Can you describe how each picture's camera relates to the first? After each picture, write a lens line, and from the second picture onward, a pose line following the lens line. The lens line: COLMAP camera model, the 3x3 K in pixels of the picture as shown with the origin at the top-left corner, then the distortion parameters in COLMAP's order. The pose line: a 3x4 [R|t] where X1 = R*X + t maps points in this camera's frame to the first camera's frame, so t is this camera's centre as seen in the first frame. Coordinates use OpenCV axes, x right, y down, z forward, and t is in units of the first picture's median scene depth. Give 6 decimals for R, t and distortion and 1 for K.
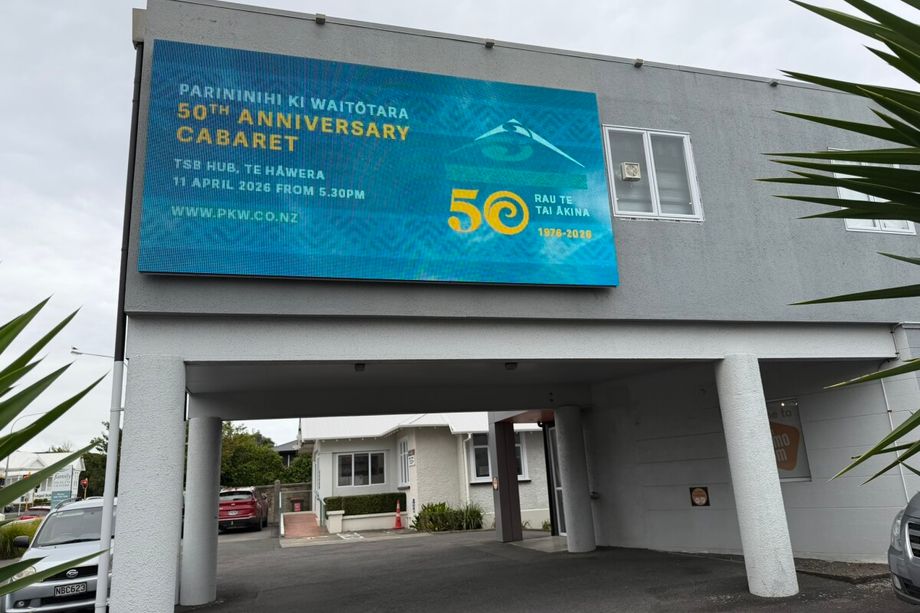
lens RADIAL K [[647.4, 0, 488.1], [0, 647.4, 306.4], [0, 0, 1]] dist [0.110685, -0.149967]
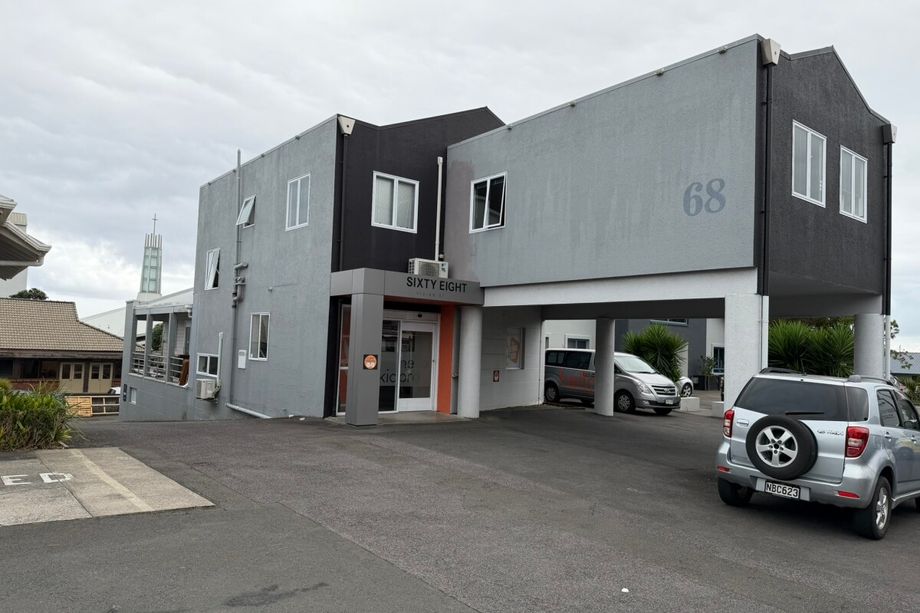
lens RADIAL K [[642.7, 0, 460.0], [0, 642.7, 306.5], [0, 0, 1]] dist [0.131425, -0.205240]
pose [[-0.389509, 0.103221, 0.915220, -1.026791], [-0.259204, 0.941251, -0.216472, 0.448695], [-0.883796, -0.321547, -0.339870, 1.518442]]
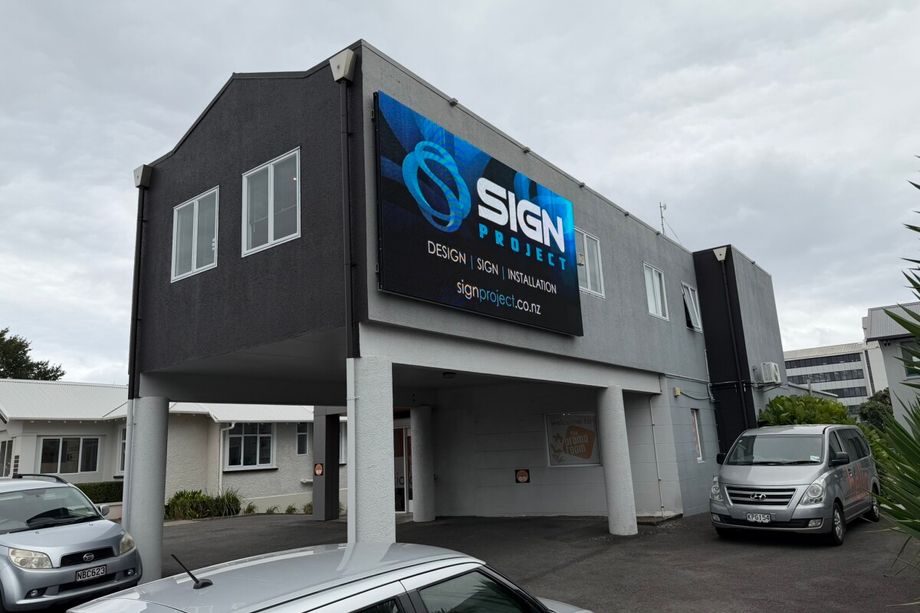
lens RADIAL K [[642.7, 0, 460.0], [0, 642.7, 306.5], [0, 0, 1]] dist [0.131425, -0.205240]
pose [[0.799644, 0.151277, 0.581107, -0.592316], [-0.156881, 0.986766, -0.041001, 0.004701], [-0.579619, -0.058379, 0.812794, -0.038174]]
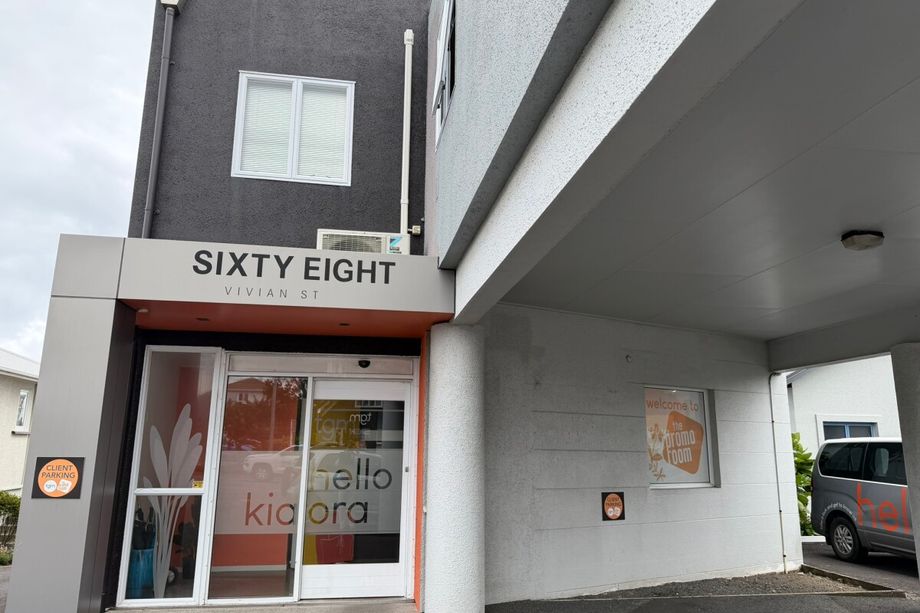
lens RADIAL K [[642.7, 0, 460.0], [0, 642.7, 306.5], [0, 0, 1]] dist [0.131425, -0.205240]
pose [[0.112515, 0.269082, 0.956523, -0.355808], [-0.279721, 0.932282, -0.229360, 0.265955], [-0.953466, -0.241753, 0.180163, 0.970388]]
